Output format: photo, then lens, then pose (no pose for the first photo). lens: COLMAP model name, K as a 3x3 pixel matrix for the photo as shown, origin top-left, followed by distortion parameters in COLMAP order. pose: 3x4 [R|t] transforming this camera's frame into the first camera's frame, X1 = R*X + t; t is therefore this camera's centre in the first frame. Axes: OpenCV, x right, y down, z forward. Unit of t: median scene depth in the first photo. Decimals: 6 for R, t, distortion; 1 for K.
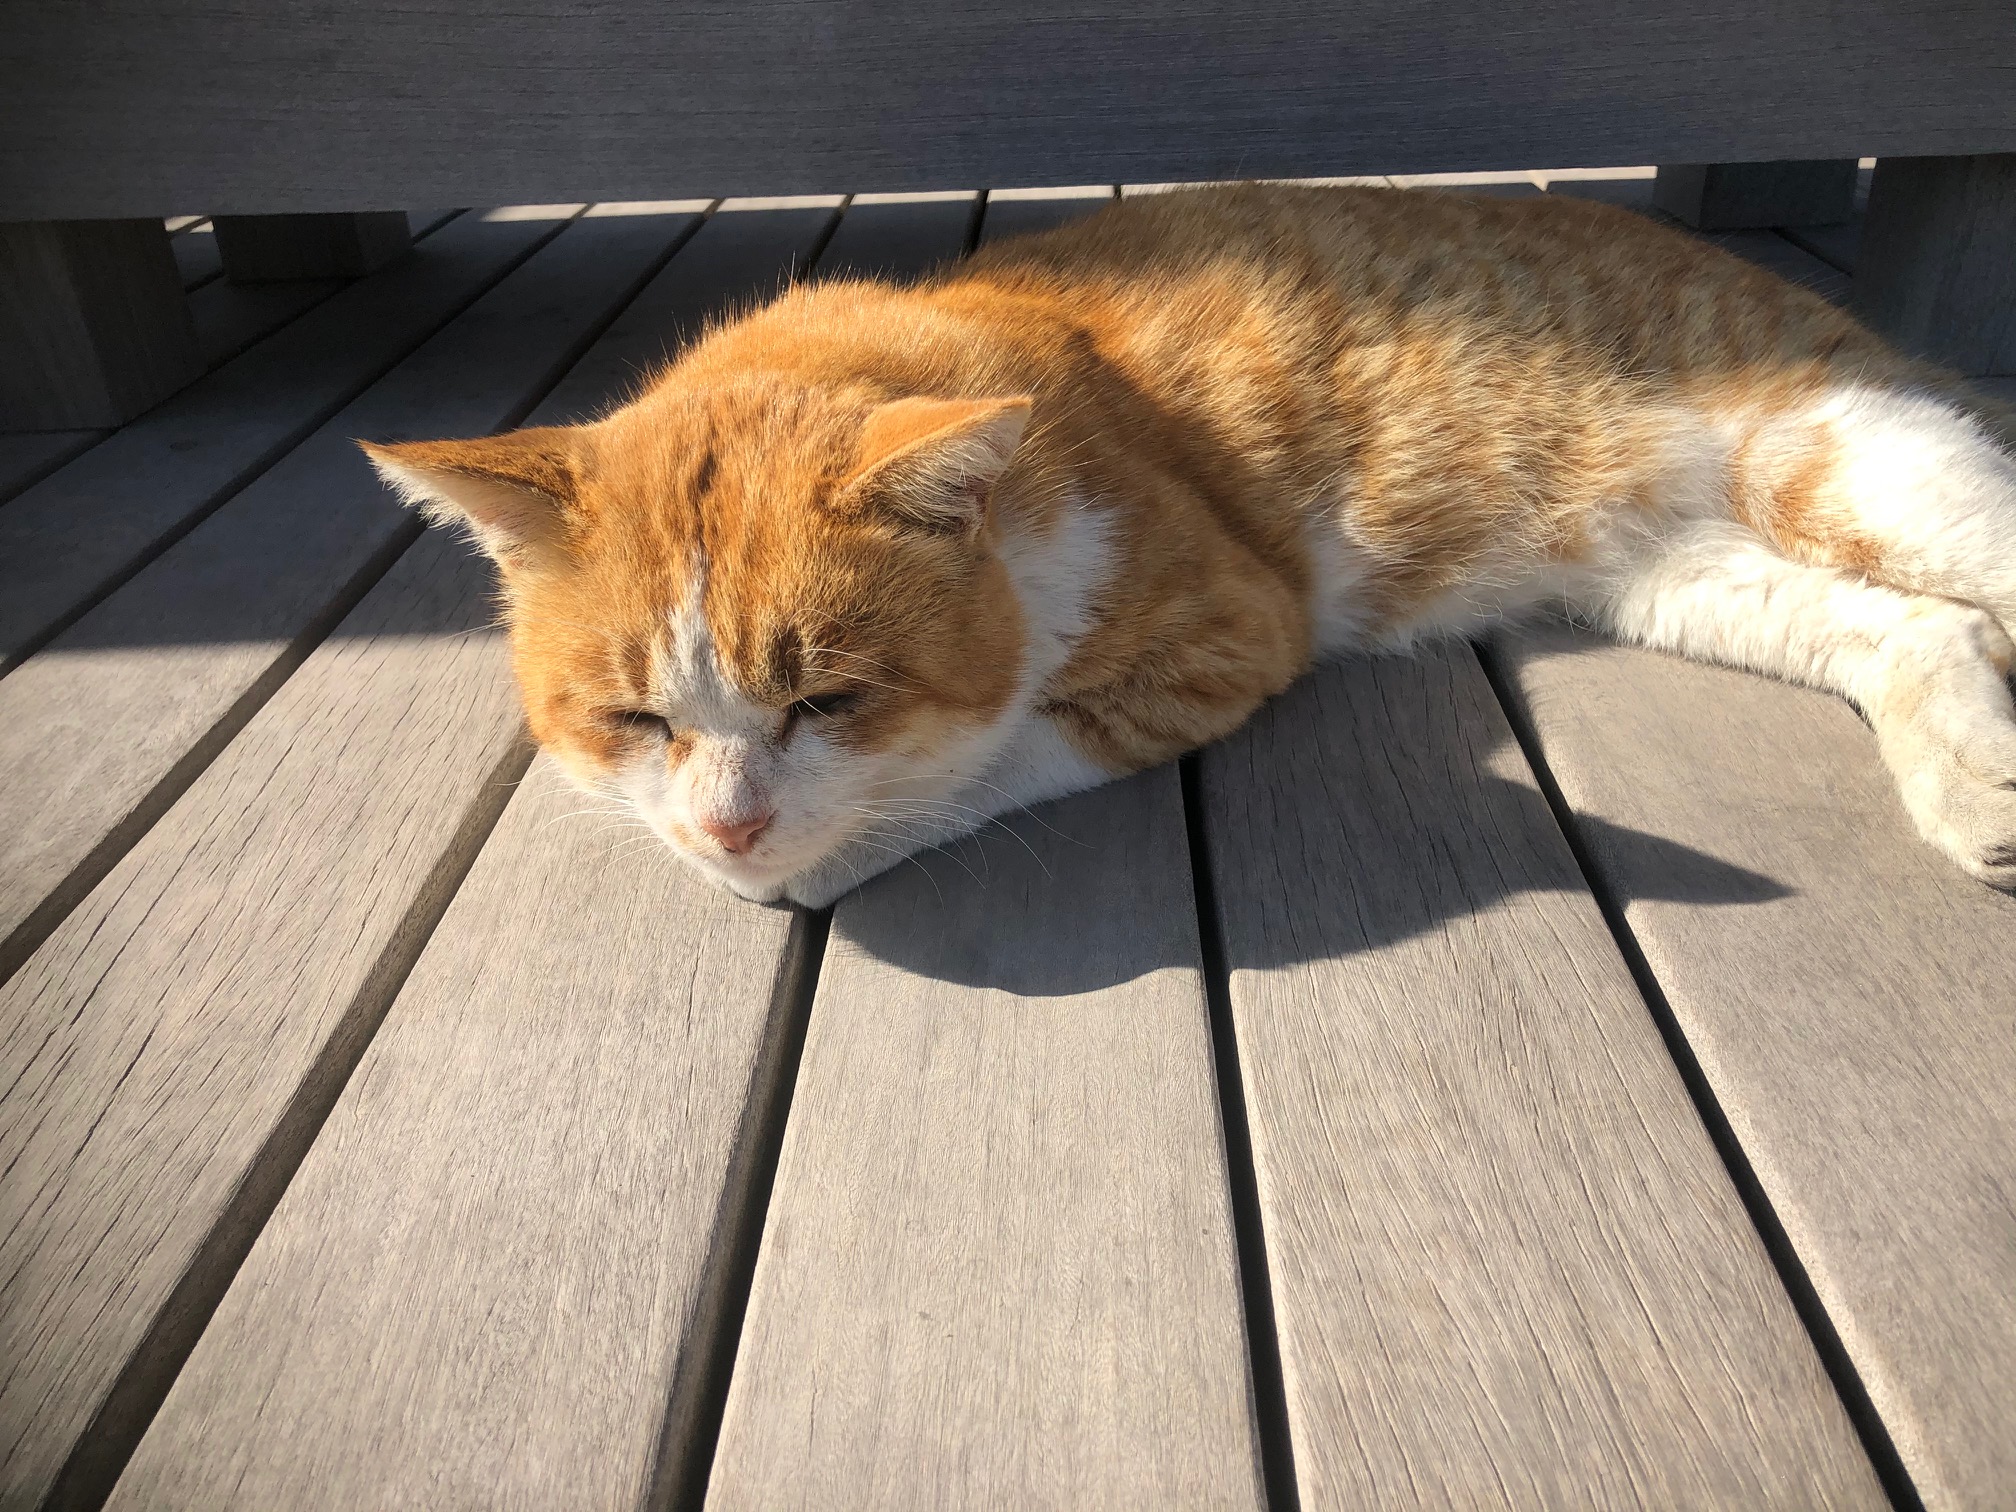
lens RADIAL K [[1612.5, 0, 1008.0], [0, 1612.5, 756.0], [0, 0, 1]] dist [0.000863, 0.004403]
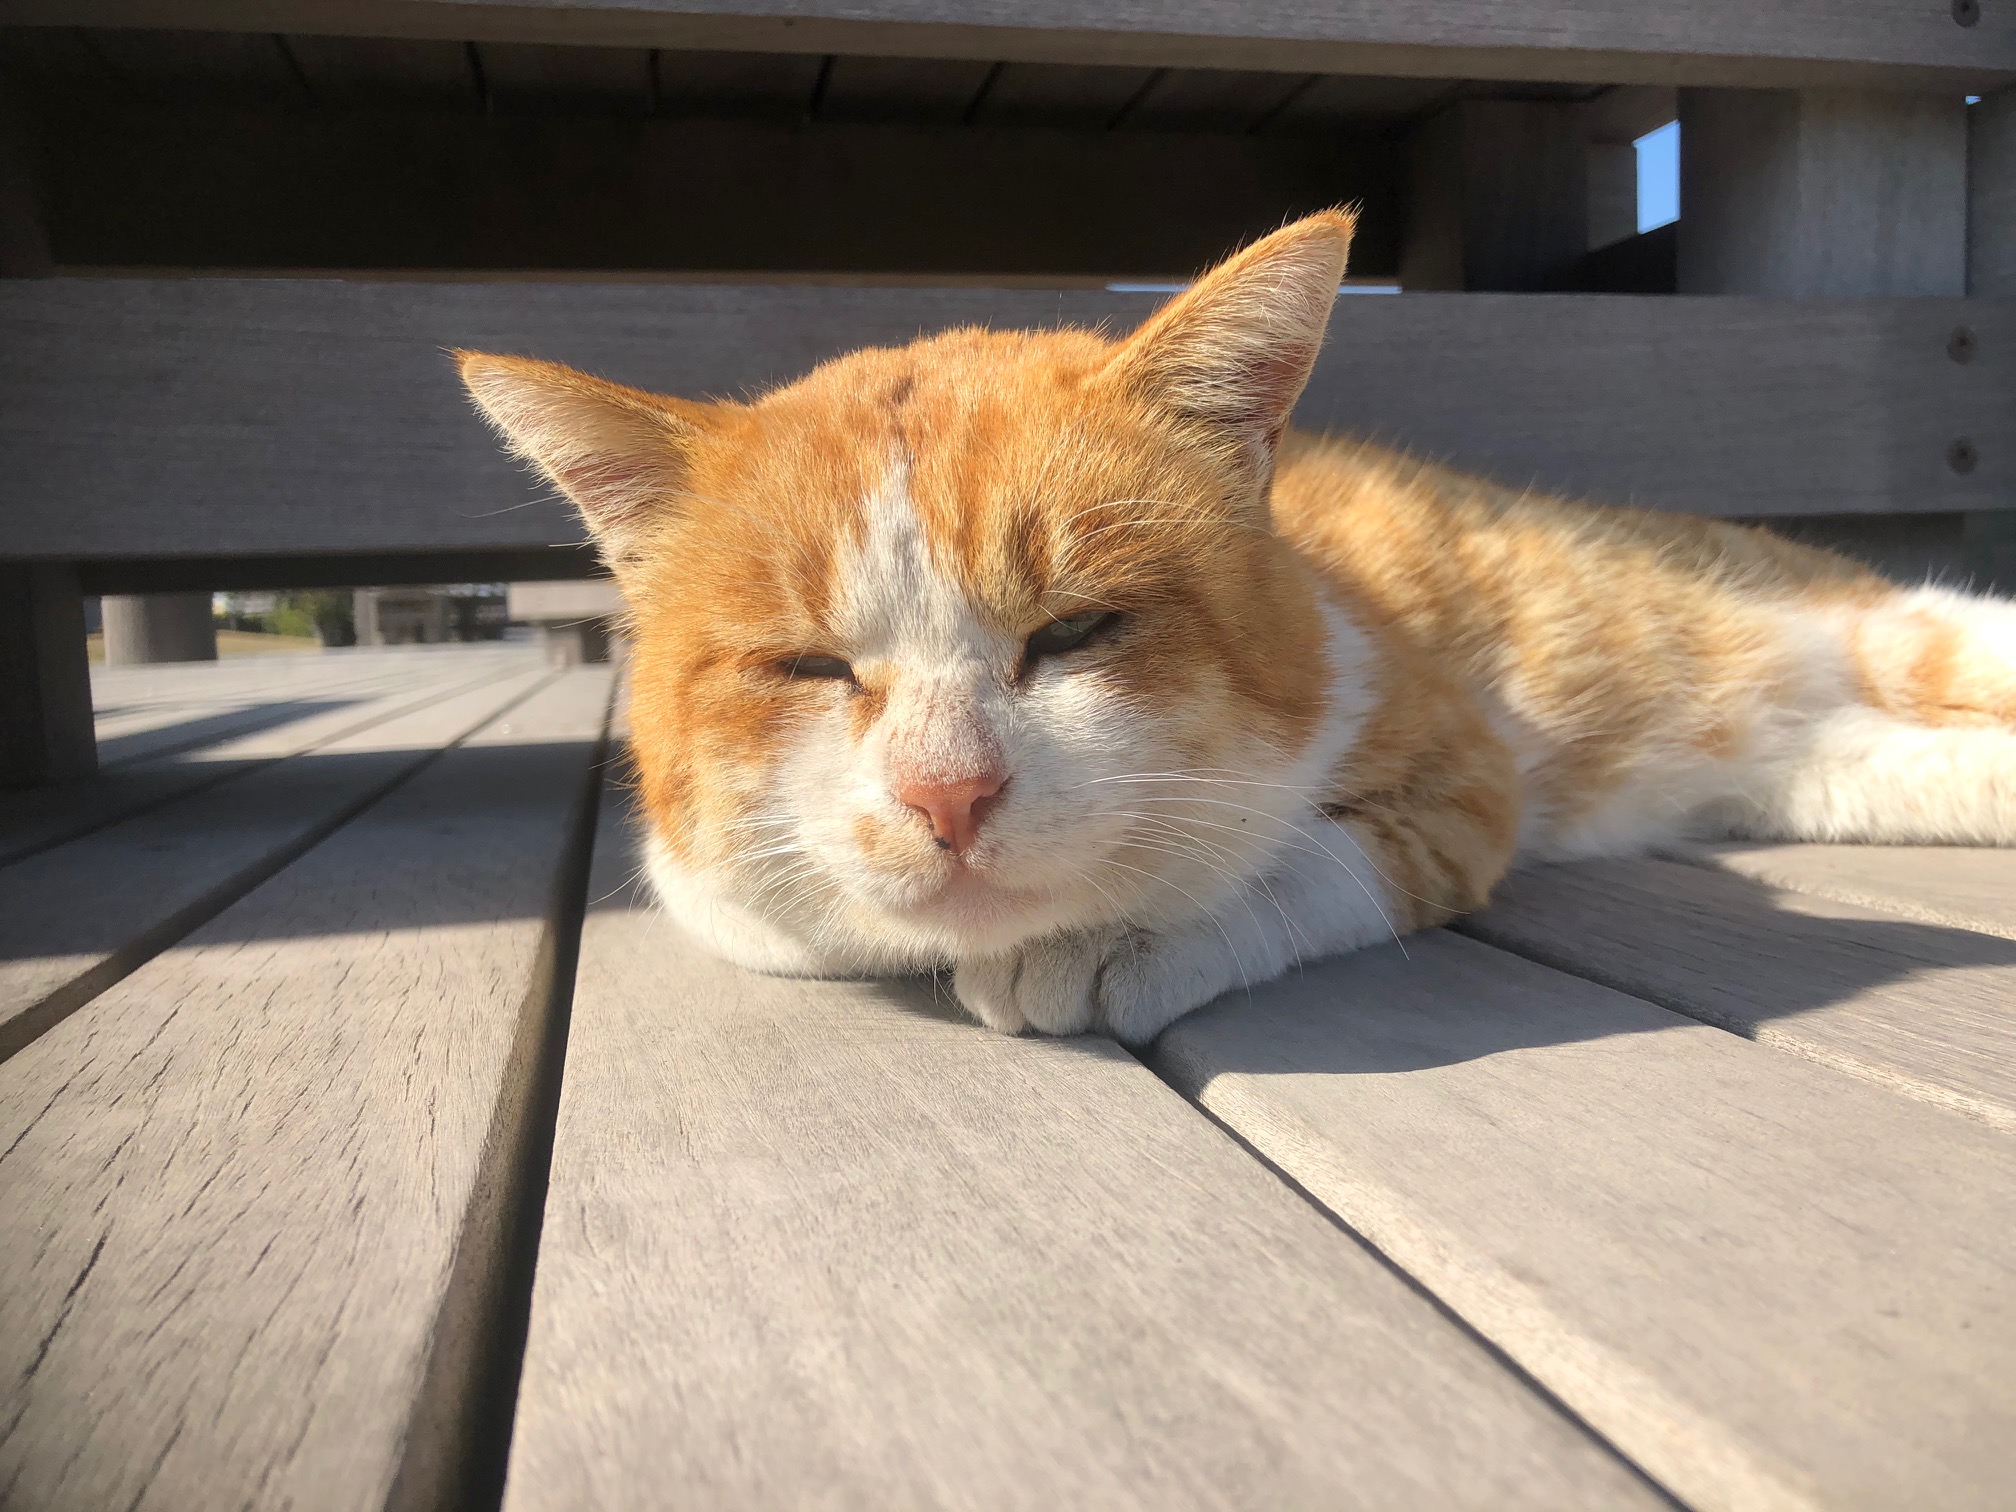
lens RADIAL K [[1655.1, 0, 1008.0], [0, 1655.1, 756.0], [0, 0, 1]] dist [0.005300, 0.001525]
pose [[0.968536, -0.020223, 0.248050, -0.278408], [0.123026, 0.905303, -0.406559, 0.213877], [-0.216339, 0.424284, 0.879307, 0.285688]]
